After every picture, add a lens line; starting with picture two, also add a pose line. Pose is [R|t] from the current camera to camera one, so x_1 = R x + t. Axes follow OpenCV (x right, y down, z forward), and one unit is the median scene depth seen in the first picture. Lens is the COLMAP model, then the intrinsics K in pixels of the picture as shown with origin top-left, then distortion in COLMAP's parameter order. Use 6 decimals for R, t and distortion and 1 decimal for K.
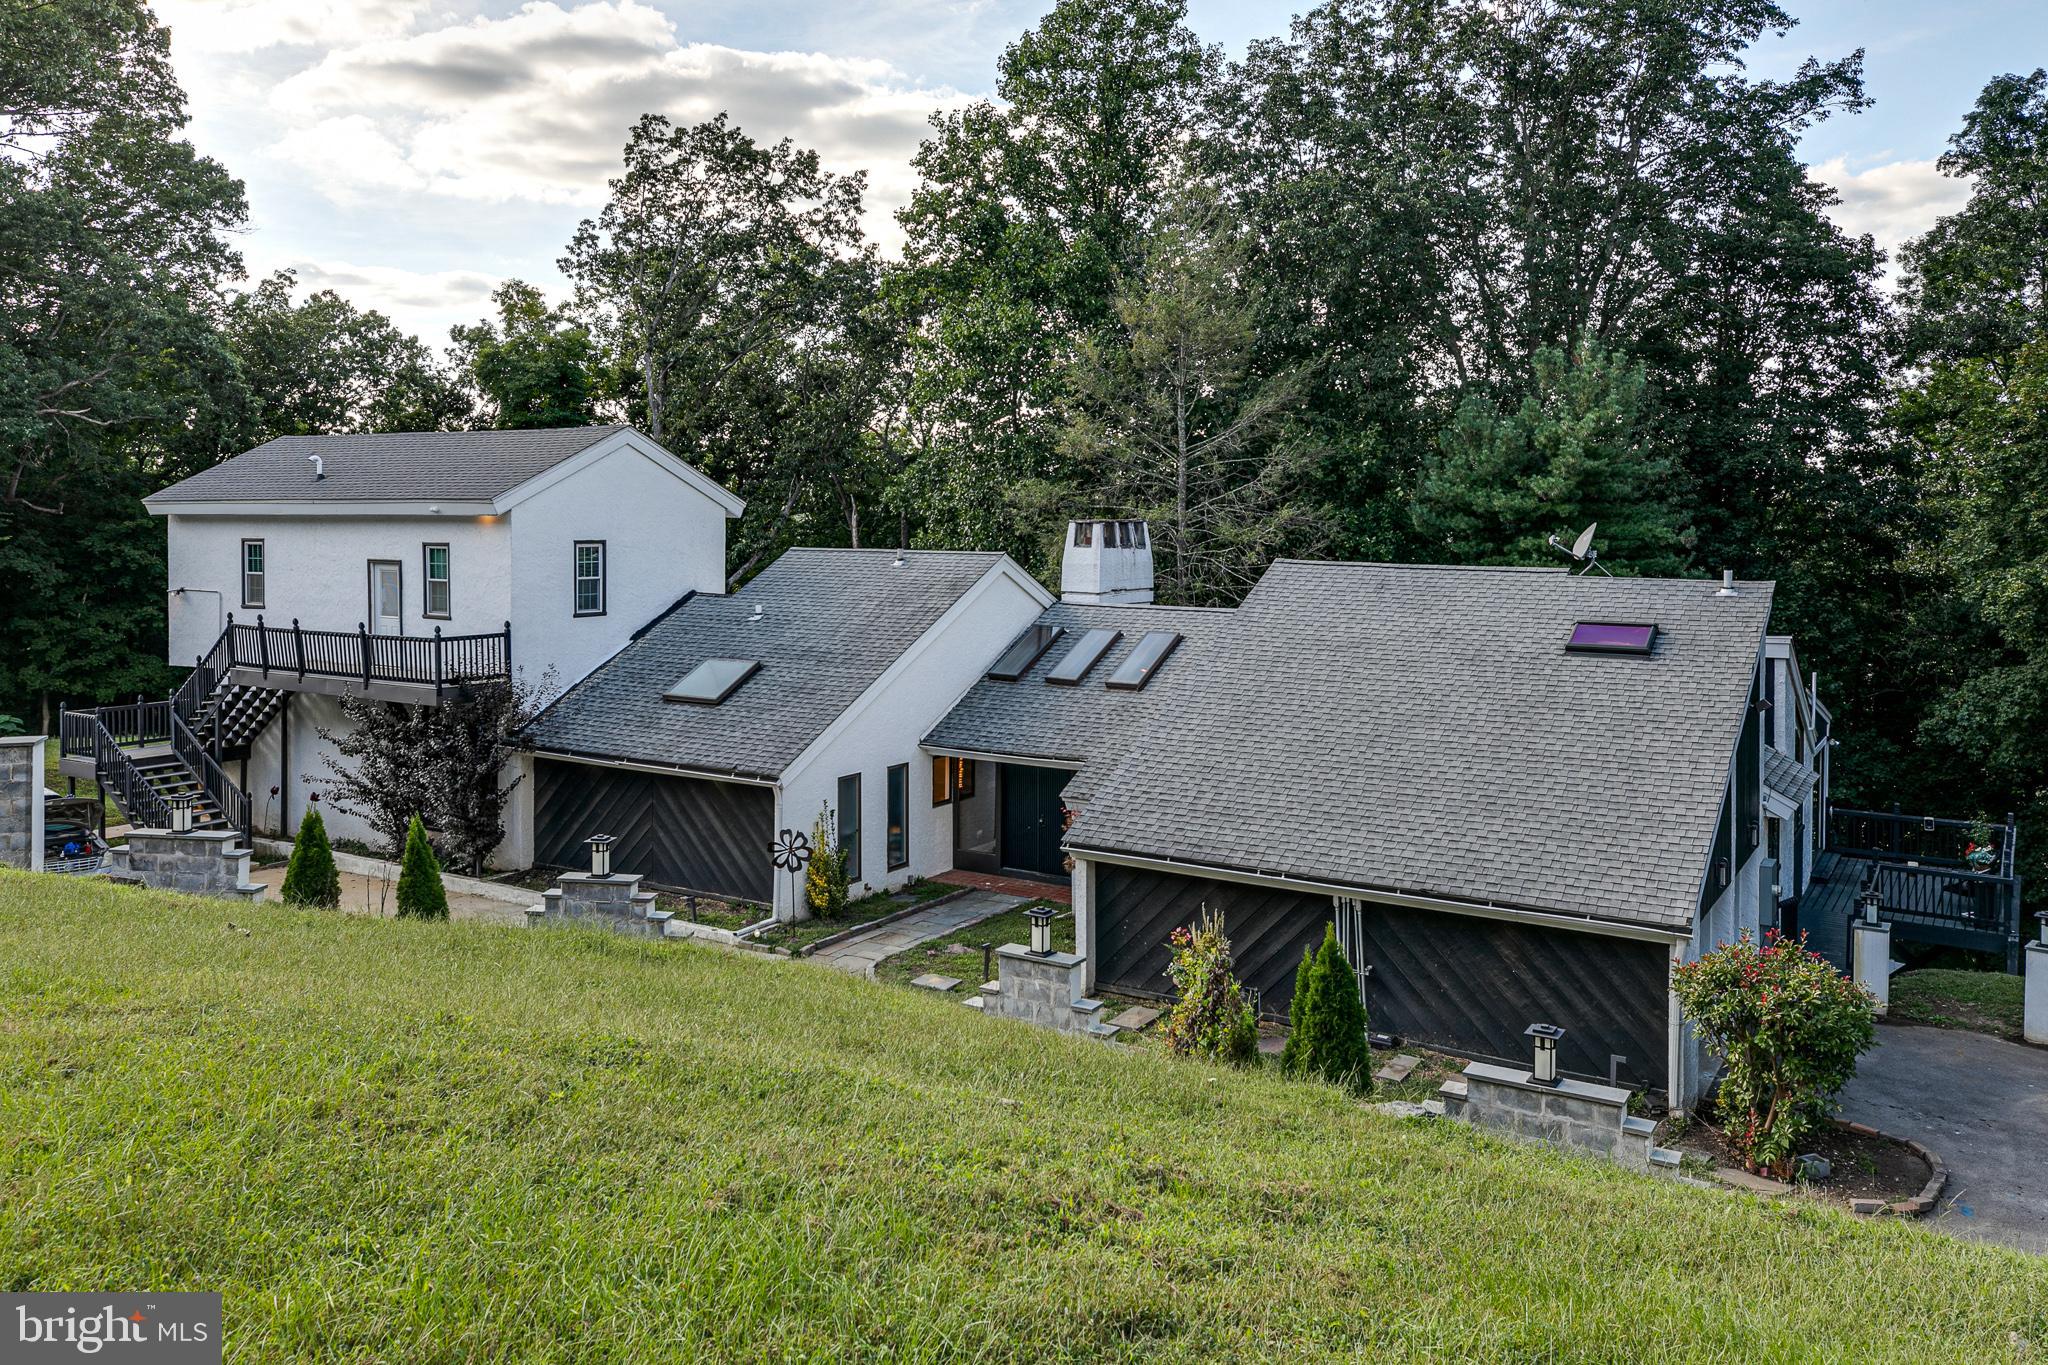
lens RADIAL K [[1593.5, 0, 1025.0], [0, 1593.5, 679.0], [0, 0, 1]] dist [0.000628, 0.004799]
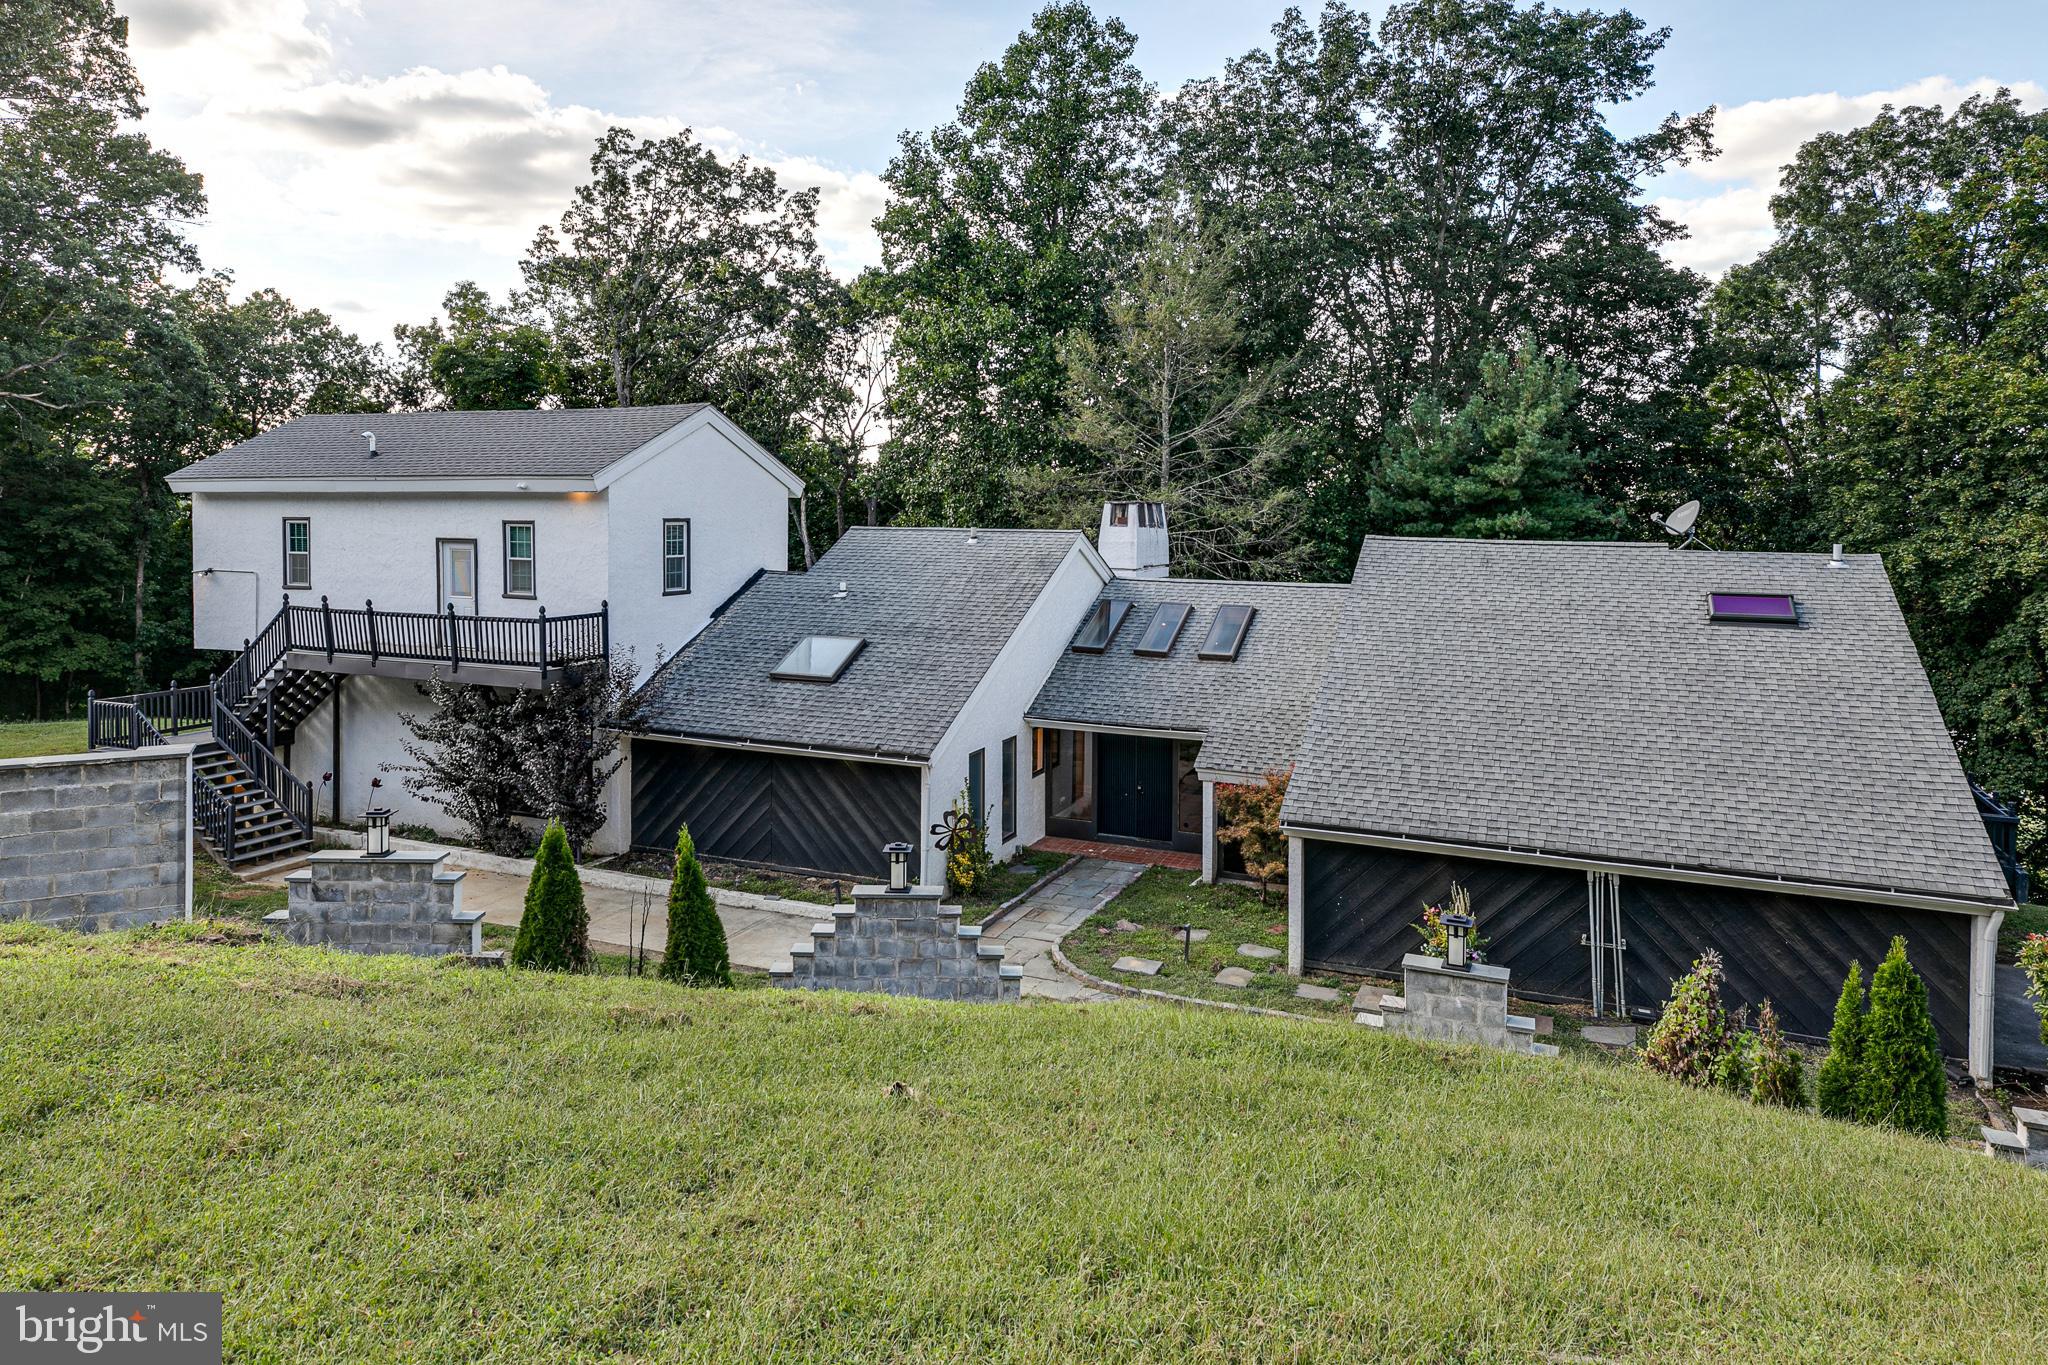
lens RADIAL K [[1298.8, 0, 1021.2], [0, 1298.8, 641.1], [0, 0, 1]] dist [0.008421, 0.001579]
pose [[0.988870, -0.013133, 0.148199, -0.154227], [0.013096, 0.999913, 0.001227, -0.007225], [-0.148202, 0.000727, 0.988957, 0.139719]]
